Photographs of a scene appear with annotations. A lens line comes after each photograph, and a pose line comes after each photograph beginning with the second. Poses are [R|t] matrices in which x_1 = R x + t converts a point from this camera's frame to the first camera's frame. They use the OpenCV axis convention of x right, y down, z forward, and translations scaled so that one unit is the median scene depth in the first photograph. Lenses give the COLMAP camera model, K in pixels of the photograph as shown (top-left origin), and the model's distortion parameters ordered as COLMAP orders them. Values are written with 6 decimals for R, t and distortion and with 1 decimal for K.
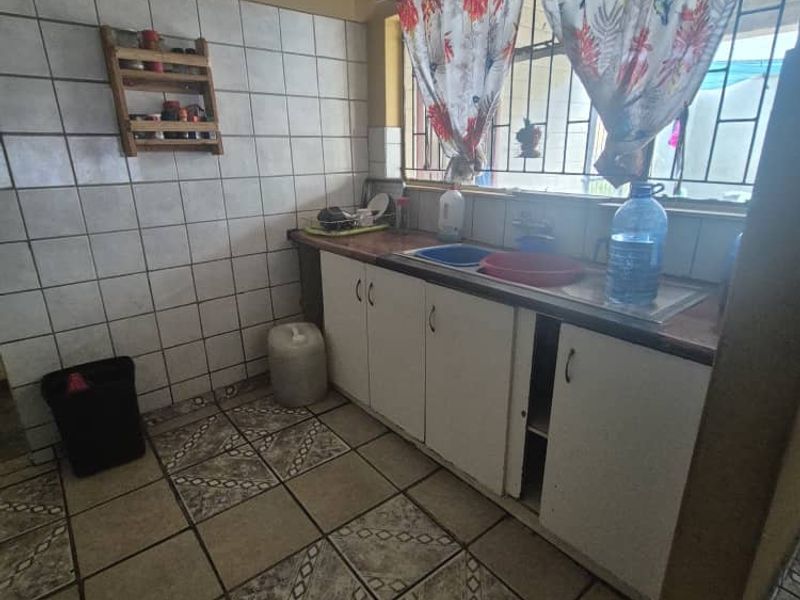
lens RADIAL K [[454.5, 0, 400.0], [0, 454.5, 300.0], [0, 0, 1]] dist [0.001396, -0.000228]
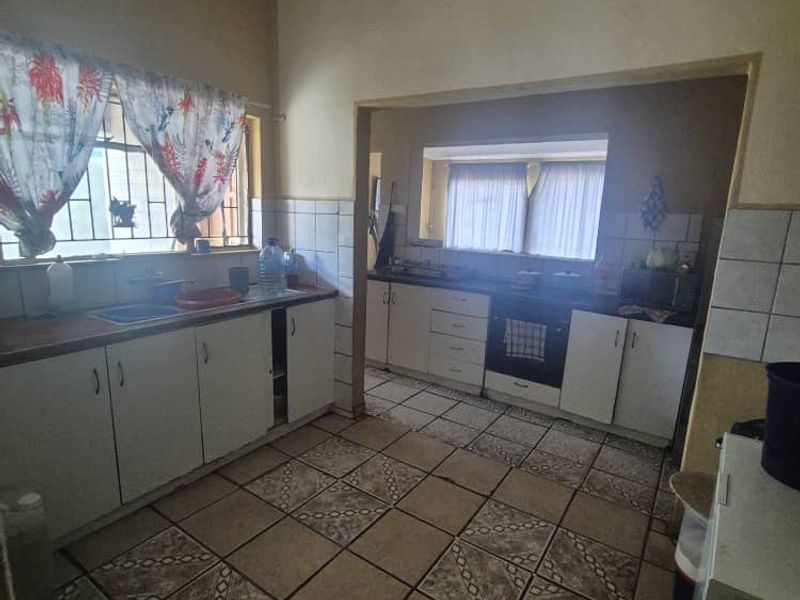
lens RADIAL K [[454.5, 0, 400.0], [0, 454.5, 300.0], [0, 0, 1]] dist [0.001396, -0.000228]
pose [[-0.278574, -0.187835, 0.941868, -1.279081], [0.273356, 0.924619, 0.265245, -0.289262], [-0.920692, 0.331356, -0.206229, 0.720030]]
